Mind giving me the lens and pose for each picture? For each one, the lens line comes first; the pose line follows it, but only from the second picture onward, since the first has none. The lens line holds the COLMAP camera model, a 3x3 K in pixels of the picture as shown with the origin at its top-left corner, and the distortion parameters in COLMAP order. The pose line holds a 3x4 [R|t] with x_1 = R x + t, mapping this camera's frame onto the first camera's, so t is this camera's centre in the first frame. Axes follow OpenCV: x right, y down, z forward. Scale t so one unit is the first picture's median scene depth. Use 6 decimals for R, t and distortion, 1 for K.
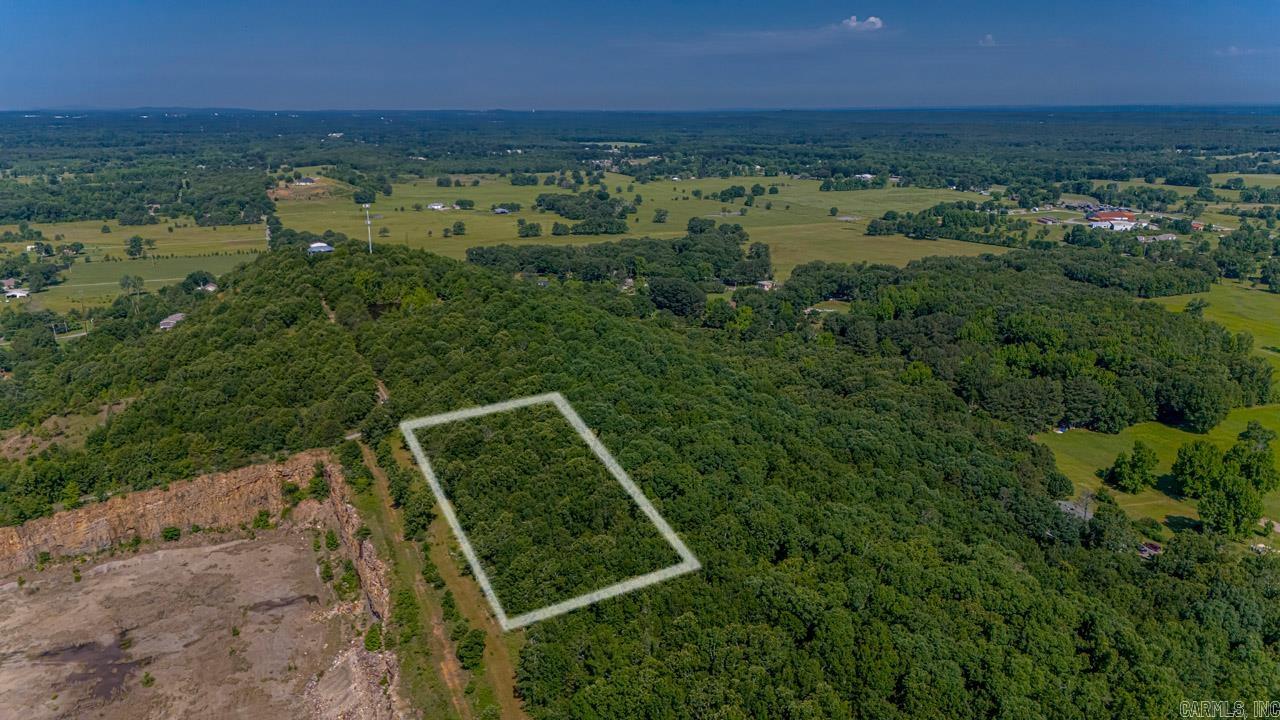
lens RADIAL K [[919.6, 0, 640.0], [0, 919.6, 360.0], [0, 0, 1]] dist [0.088433, -0.099507]
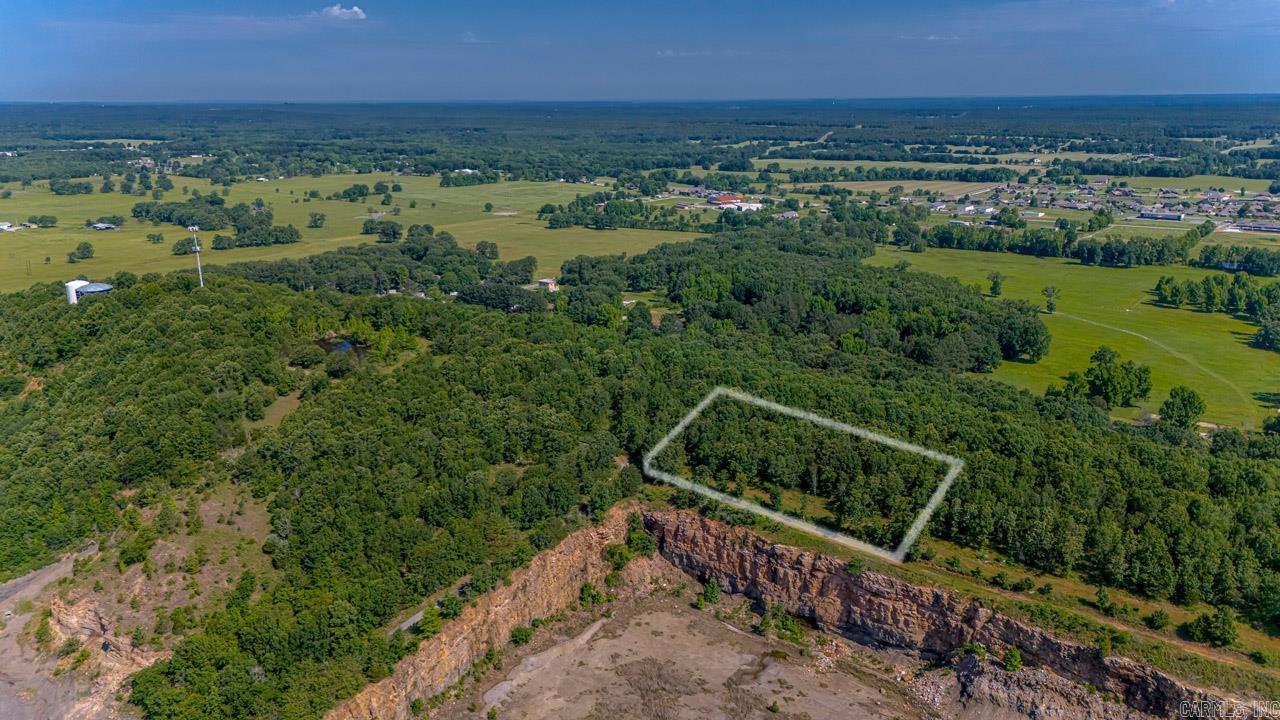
lens RADIAL K [[928.2, 0, 641.1], [0, 928.2, 381.1], [0, 0, 1]] dist [0.086029, -0.102954]
pose [[0.871167, -0.142789, 0.469765, -0.134851], [0.131013, 0.989691, 0.057865, -0.011587], [-0.473185, 0.011135, 0.880893, 0.042186]]
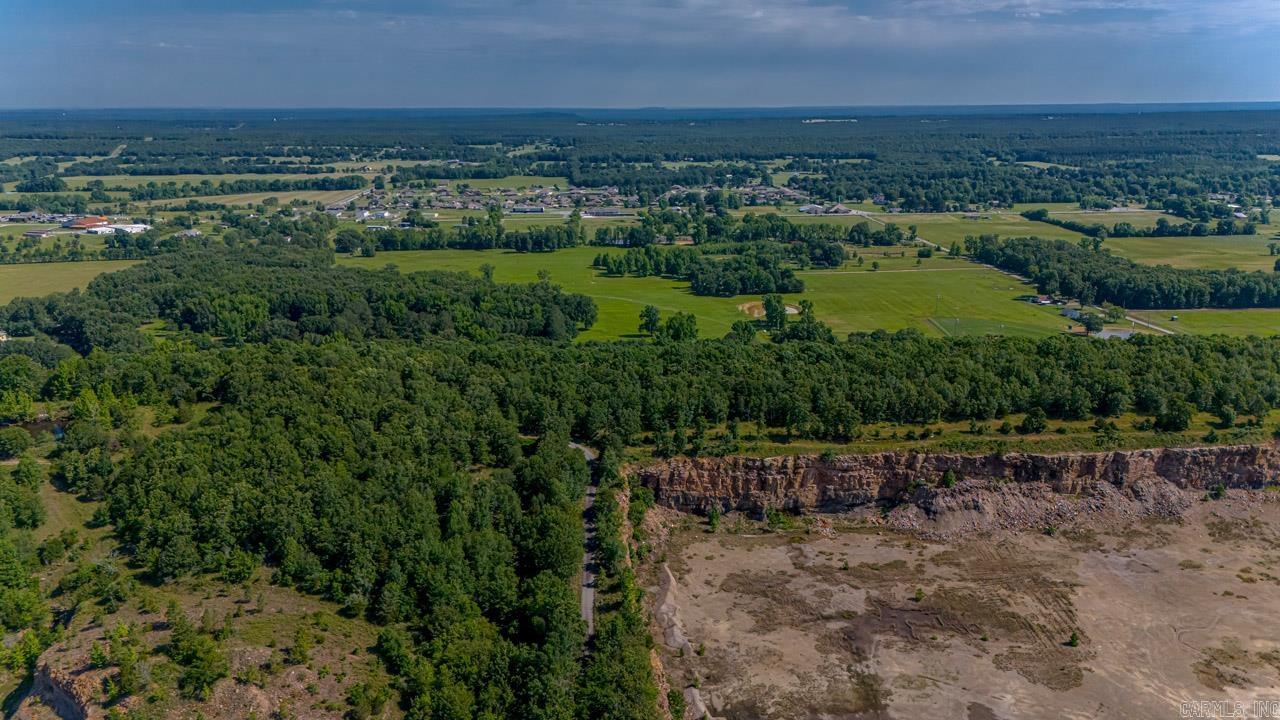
lens RADIAL K [[928.2, 0, 641.1], [0, 928.2, 381.1], [0, 0, 1]] dist [0.086029, -0.102954]
pose [[0.322969, -0.266295, 0.908173, -0.220892], [0.254866, 0.948620, 0.187518, -0.029774], [-0.911446, 0.170900, 0.374245, 0.113193]]
